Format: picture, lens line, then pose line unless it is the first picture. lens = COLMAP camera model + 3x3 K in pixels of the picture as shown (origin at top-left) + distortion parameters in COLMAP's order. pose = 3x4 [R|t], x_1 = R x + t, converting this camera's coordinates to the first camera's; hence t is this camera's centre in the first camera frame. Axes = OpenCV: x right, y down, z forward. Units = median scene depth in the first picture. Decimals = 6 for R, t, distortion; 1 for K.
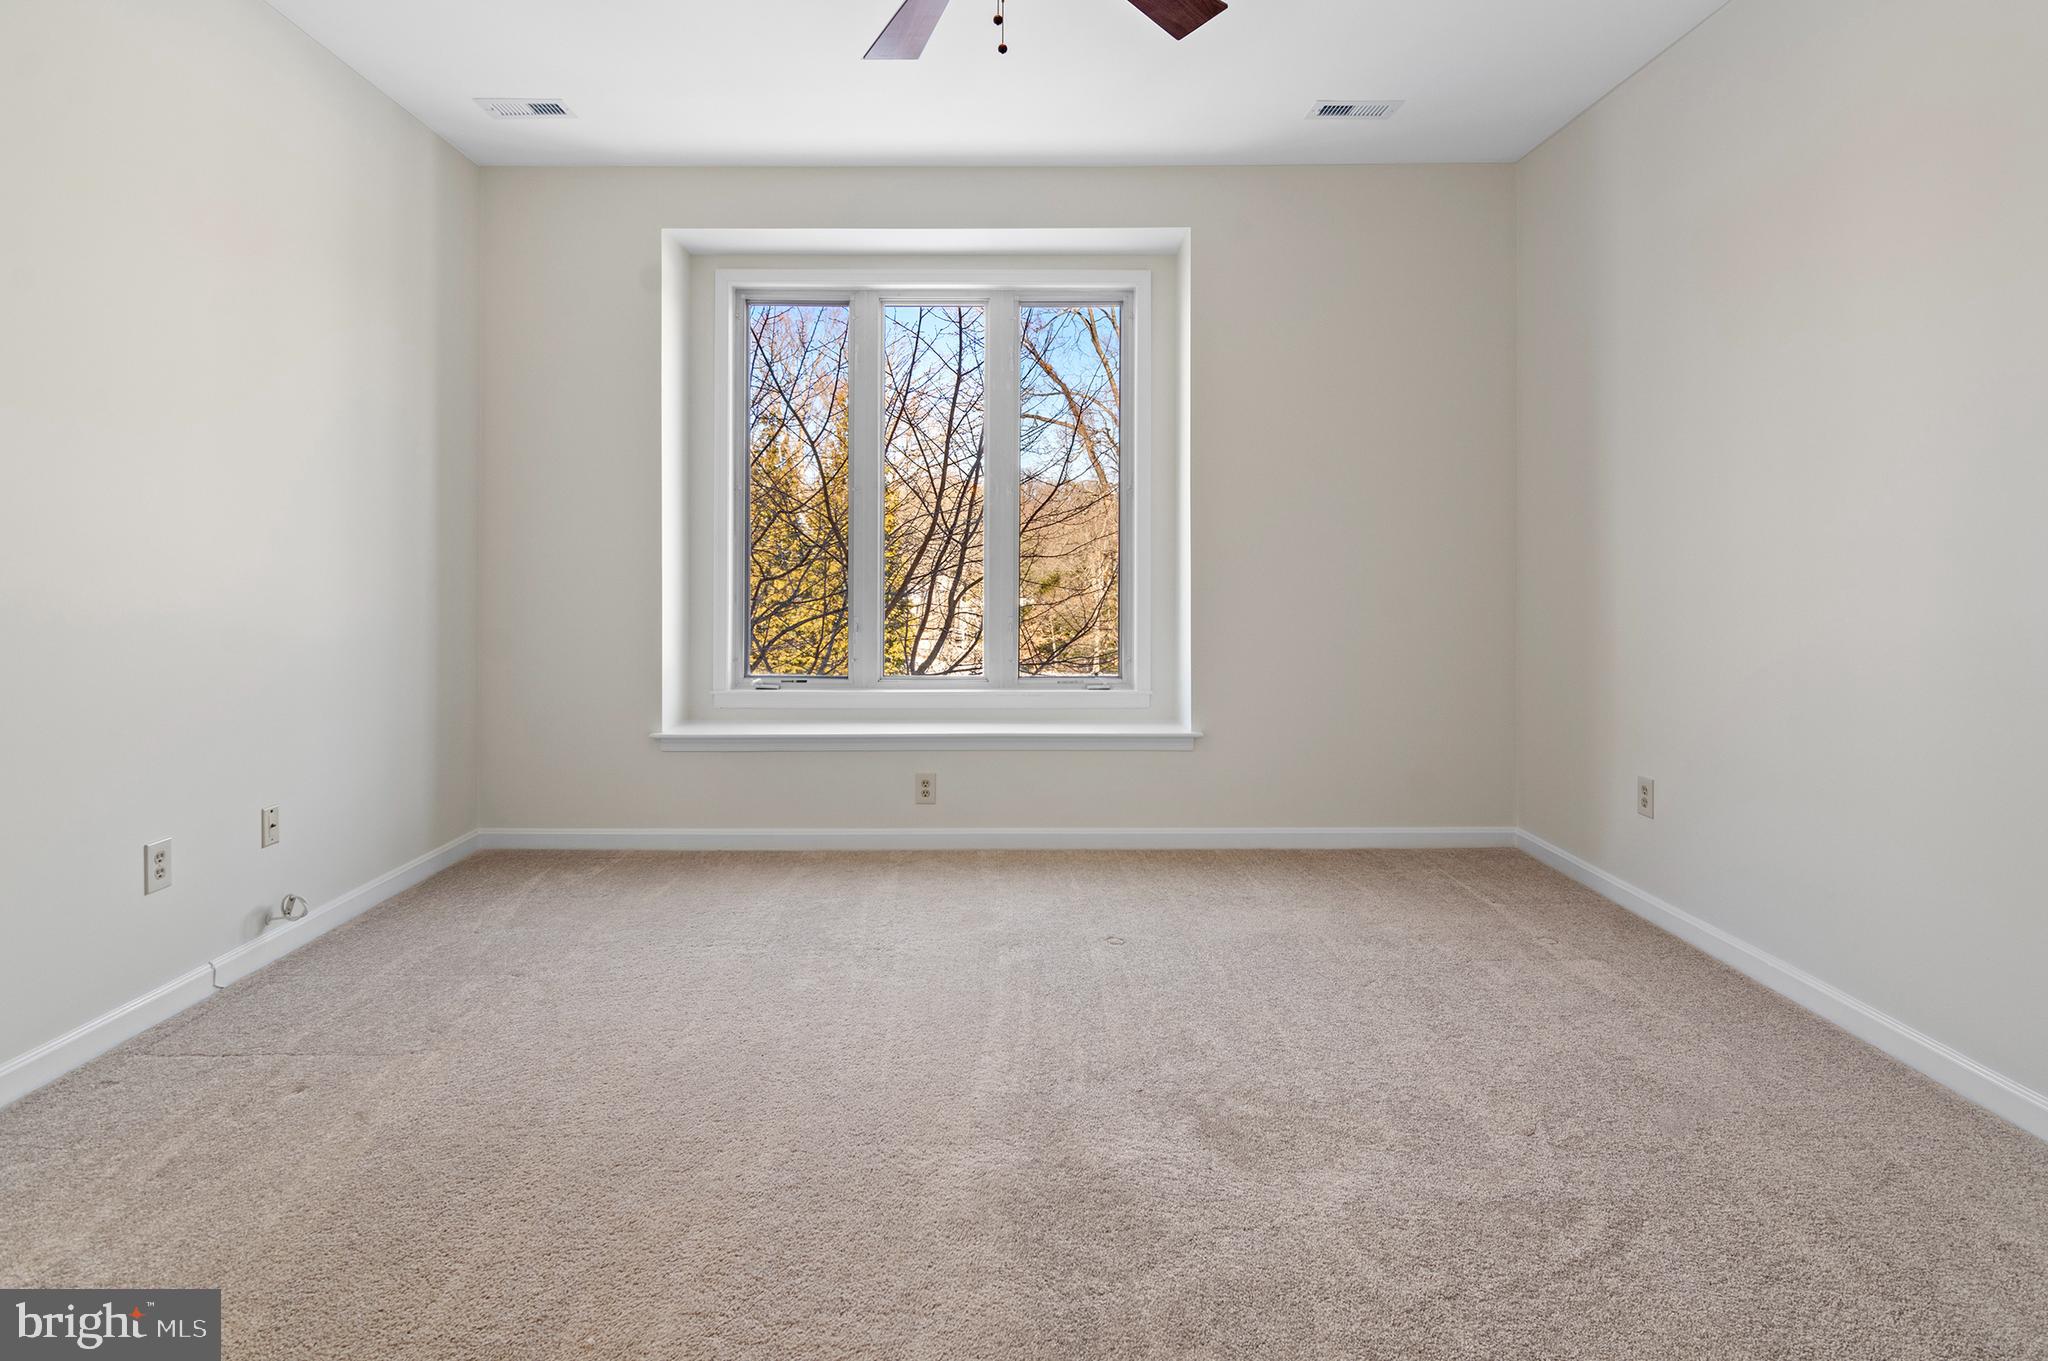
lens RADIAL K [[1031.2, 0, 1019.6], [0, 1031.2, 558.8], [0, 0, 1]] dist [-0.000801, -0.002701]
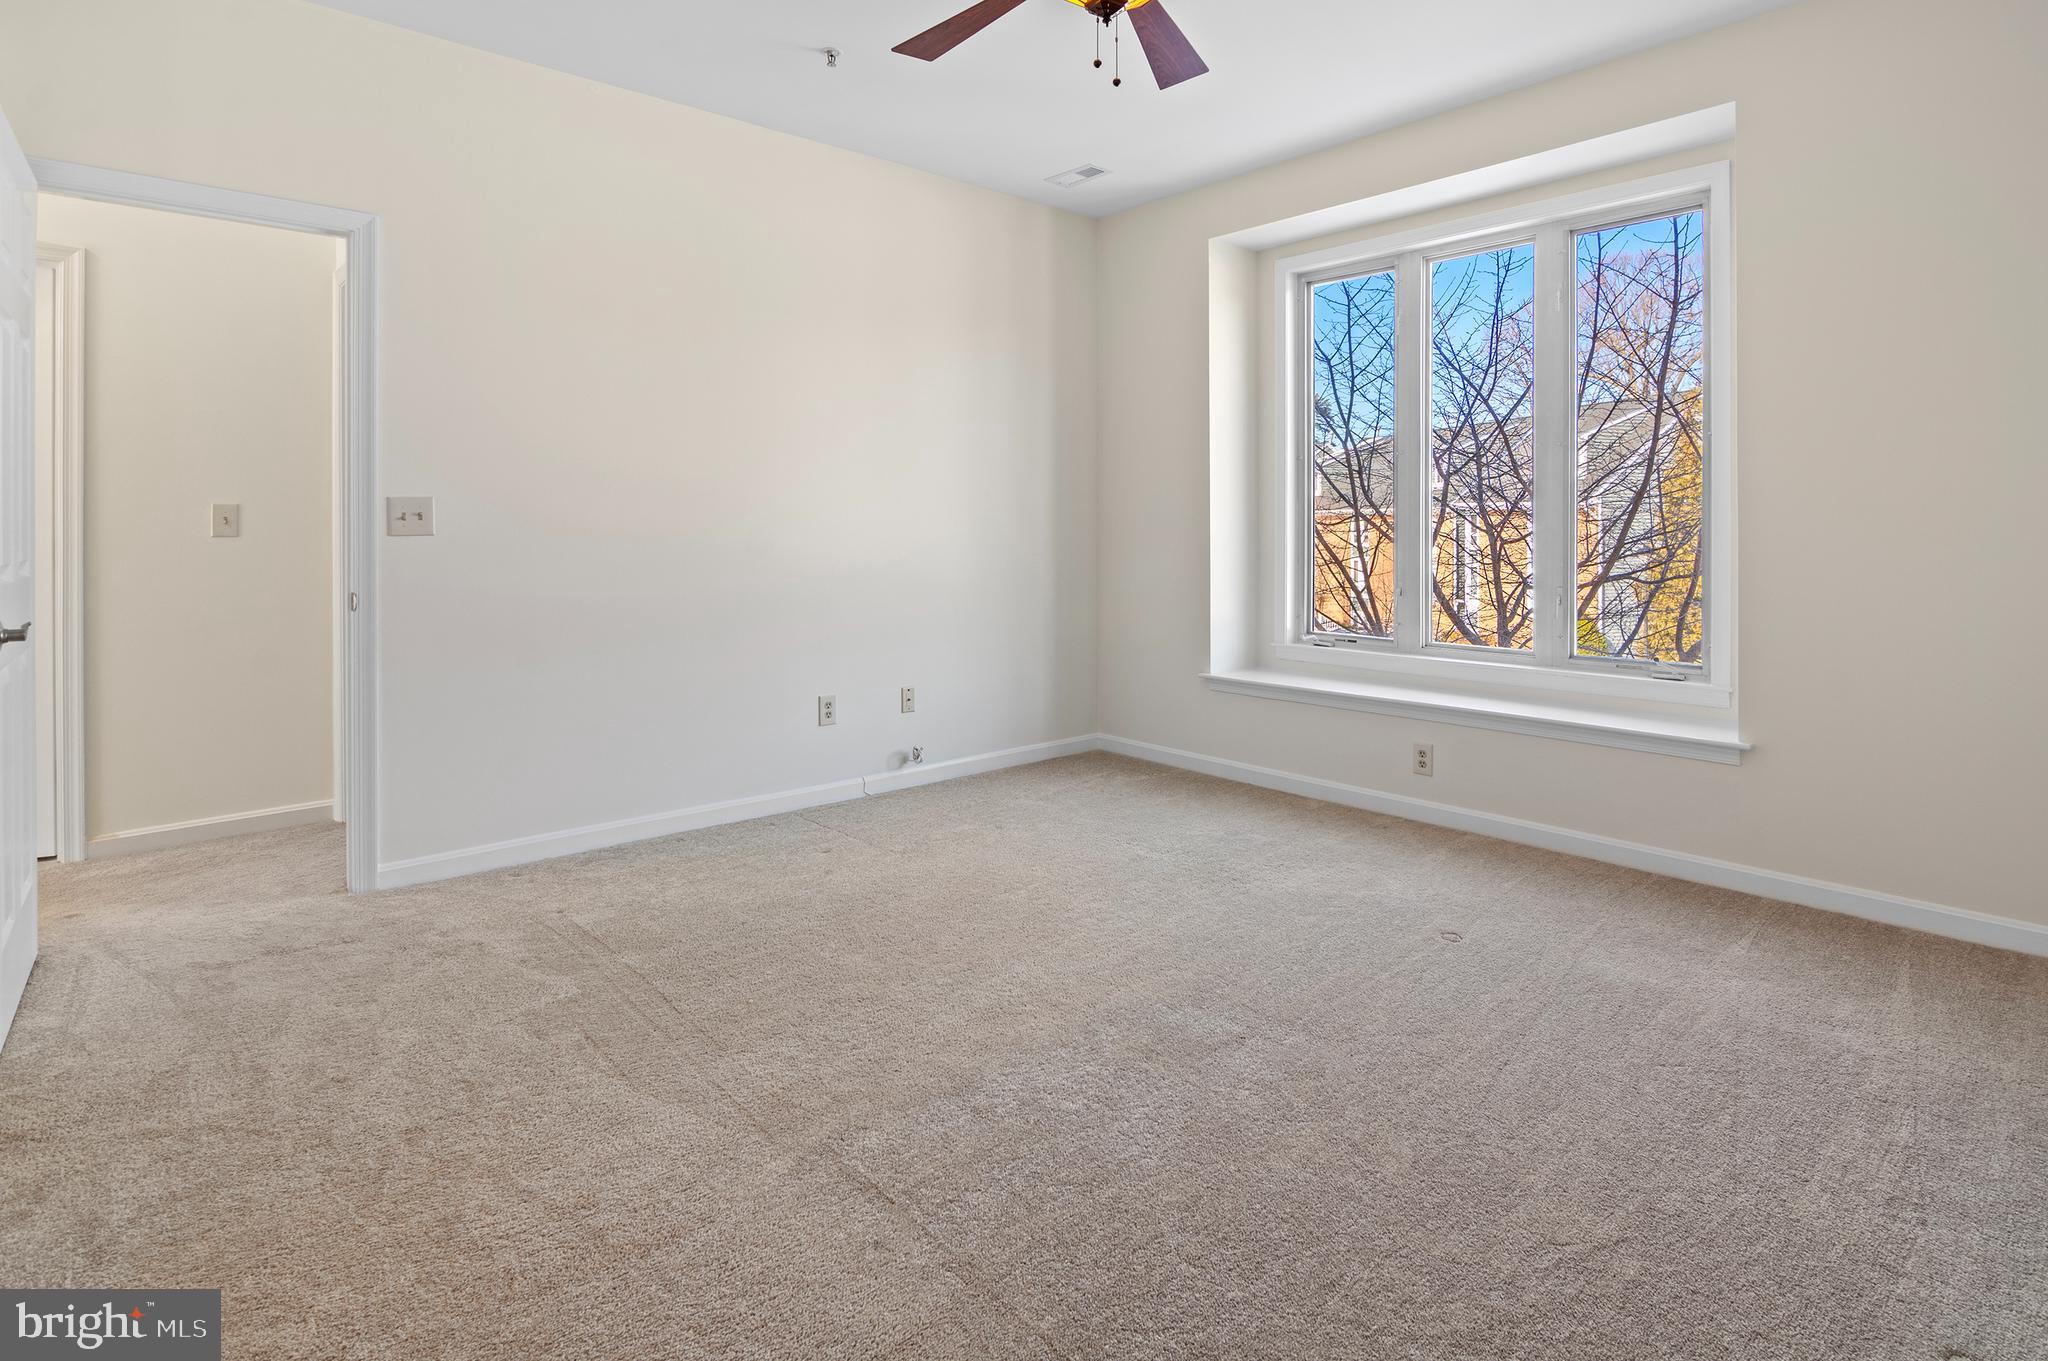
lens RADIAL K [[1042.8, 0, 1065.9], [0, 1042.8, 531.9], [0, 0, 1]] dist [0.000409, -0.000354]
pose [[0.682287, 0.004122, -0.731073, 0.422871], [0.003949, 0.999949, 0.009323, -0.002549], [0.731074, -0.009247, 0.682236, 0.086525]]
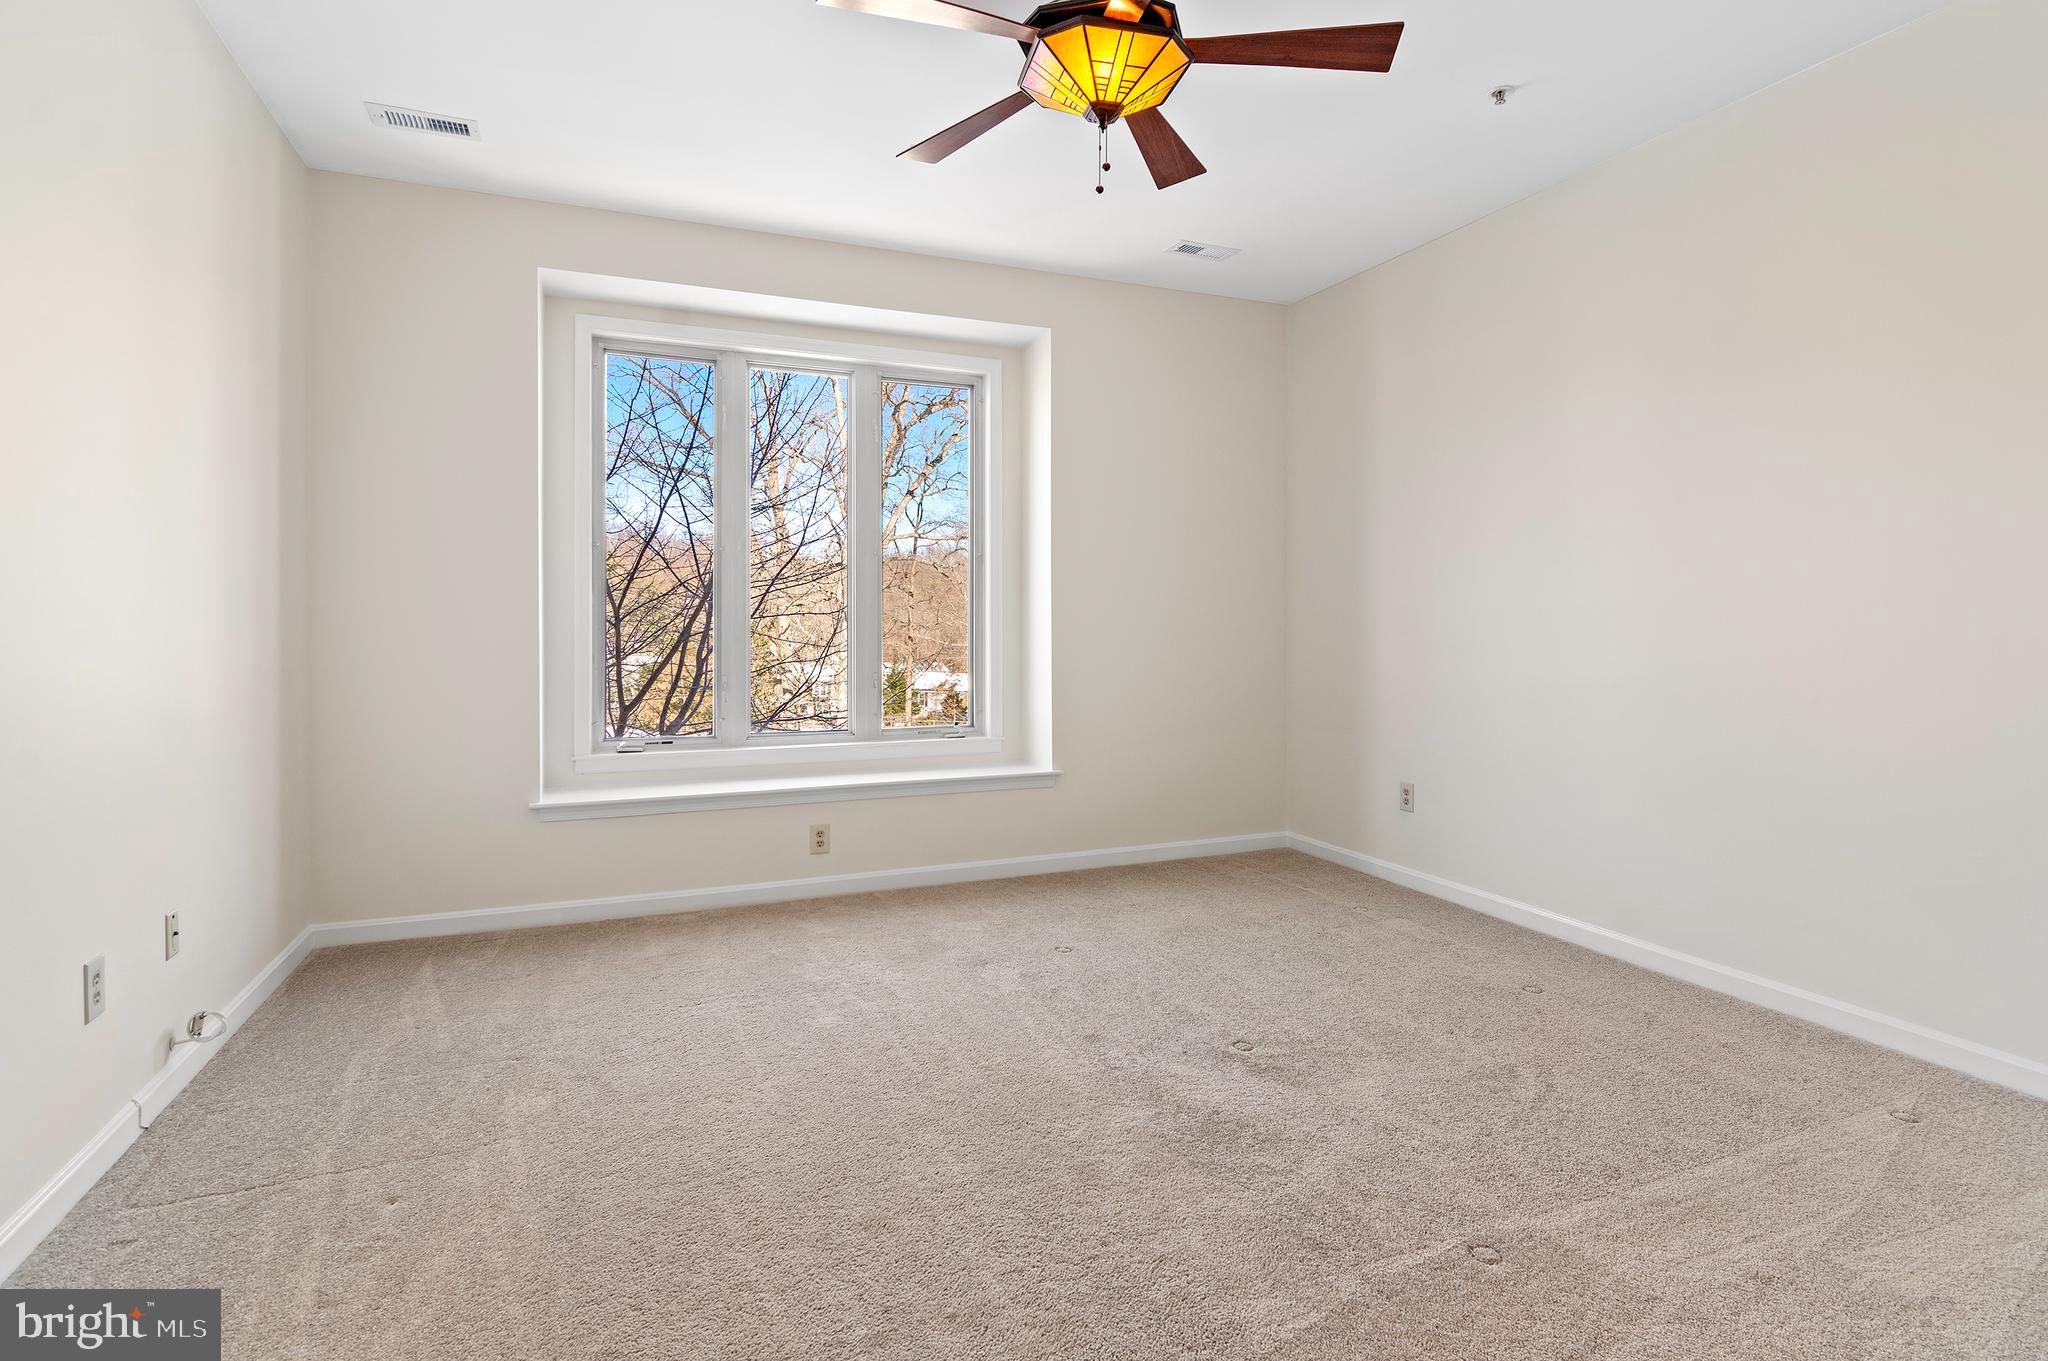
lens RADIAL K [[1005.5, 0, 1027.2], [0, 1005.5, 621.5], [0, 0, 1]] dist [-0.002183, -0.000983]
pose [[0.924620, 0.001027, 0.380890, -0.302166], [-0.002937, 0.999986, 0.004432, -0.002154], [-0.380880, -0.005217, 0.924610, -0.021019]]
